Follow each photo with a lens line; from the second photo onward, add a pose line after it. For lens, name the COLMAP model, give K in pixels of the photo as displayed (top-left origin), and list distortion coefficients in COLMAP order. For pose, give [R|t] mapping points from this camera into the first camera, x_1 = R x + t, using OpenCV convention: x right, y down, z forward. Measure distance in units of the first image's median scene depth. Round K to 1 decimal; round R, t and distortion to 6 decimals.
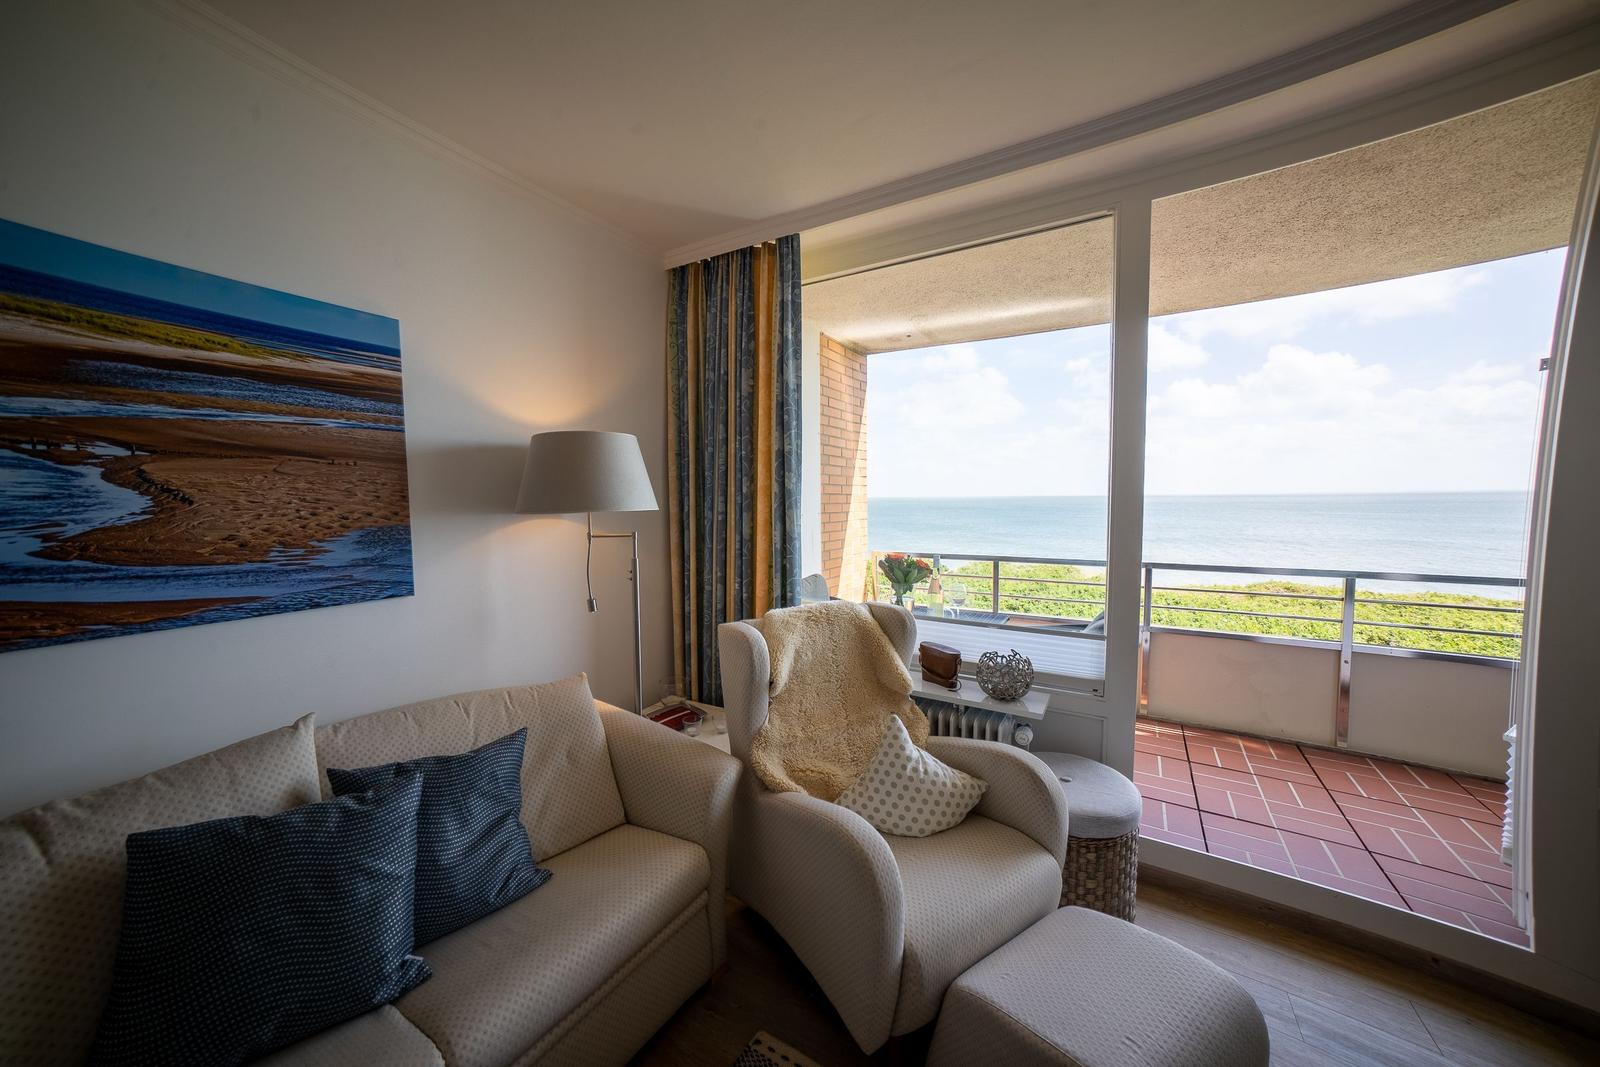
lens RADIAL K [[559.9, 0, 796.5], [0, 559.9, 535.2], [0, 0, 1]] dist [-0.010542, 0.004770]
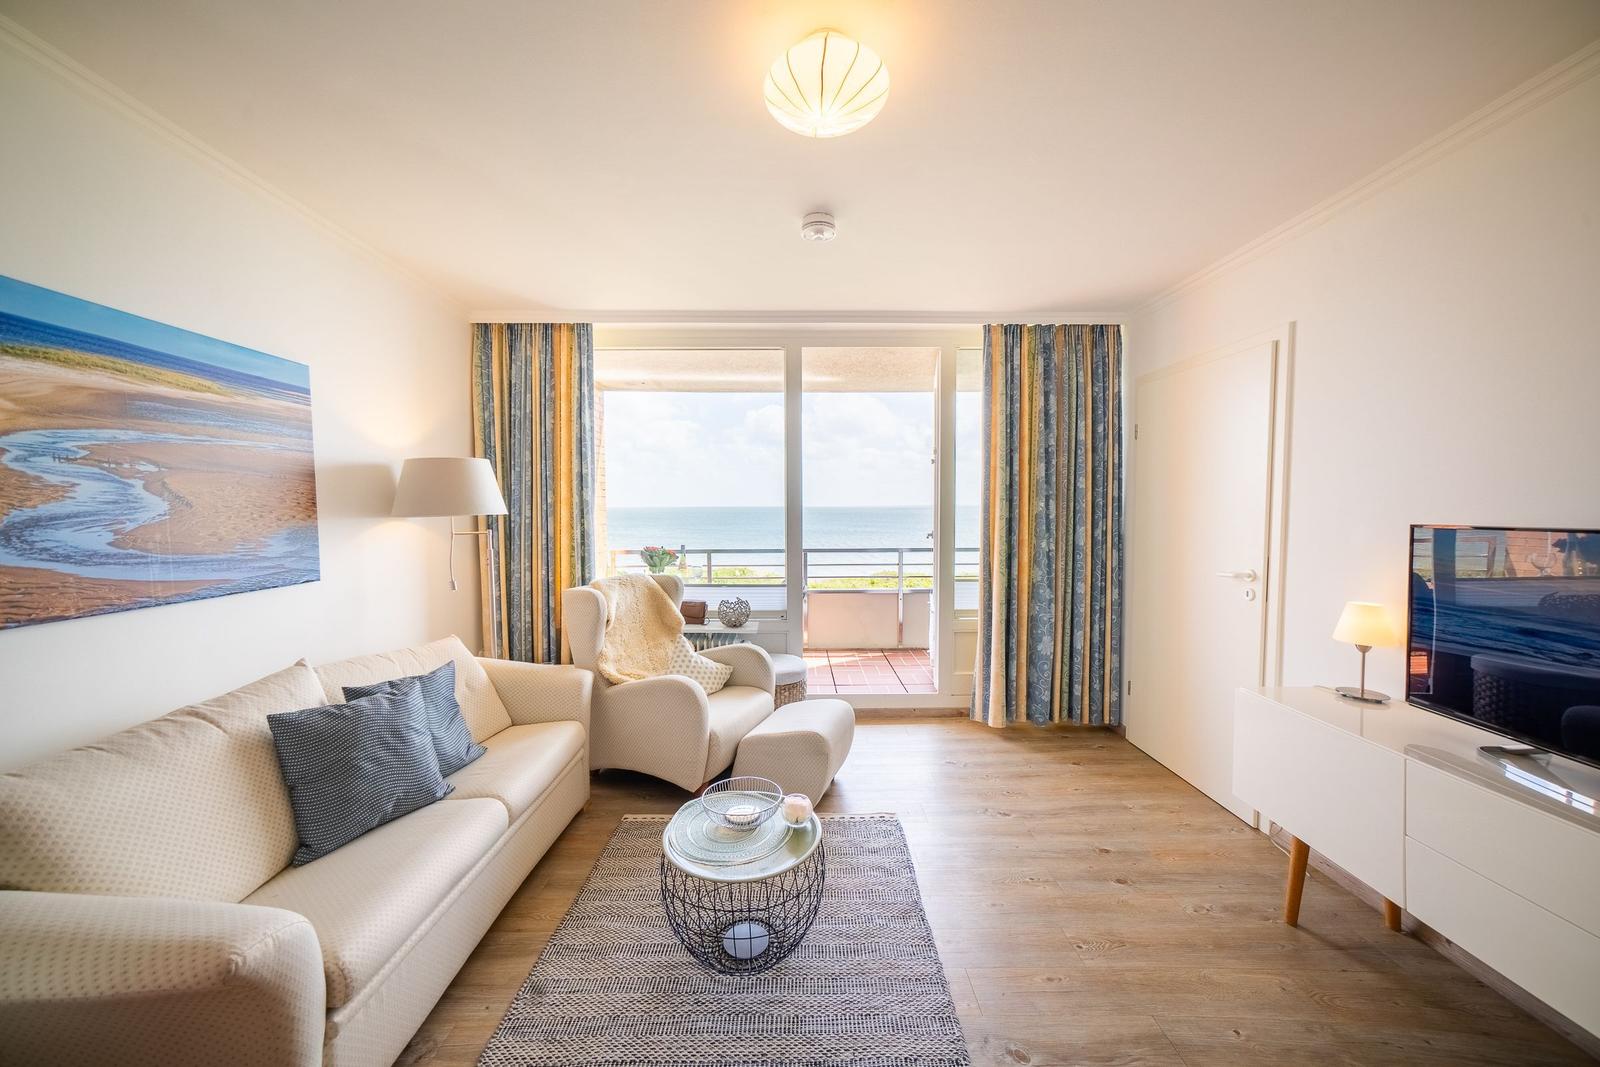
lens RADIAL K [[559.9, 0, 801.0], [0, 559.9, 536.1], [0, 0, 1]] dist [-0.010542, 0.004770]
pose [[0.847889, -0.022737, 0.529686, -0.363785], [0.031307, 0.999484, -0.007211, 0.042060], [-0.529248, 0.022697, 0.848163, -0.568159]]
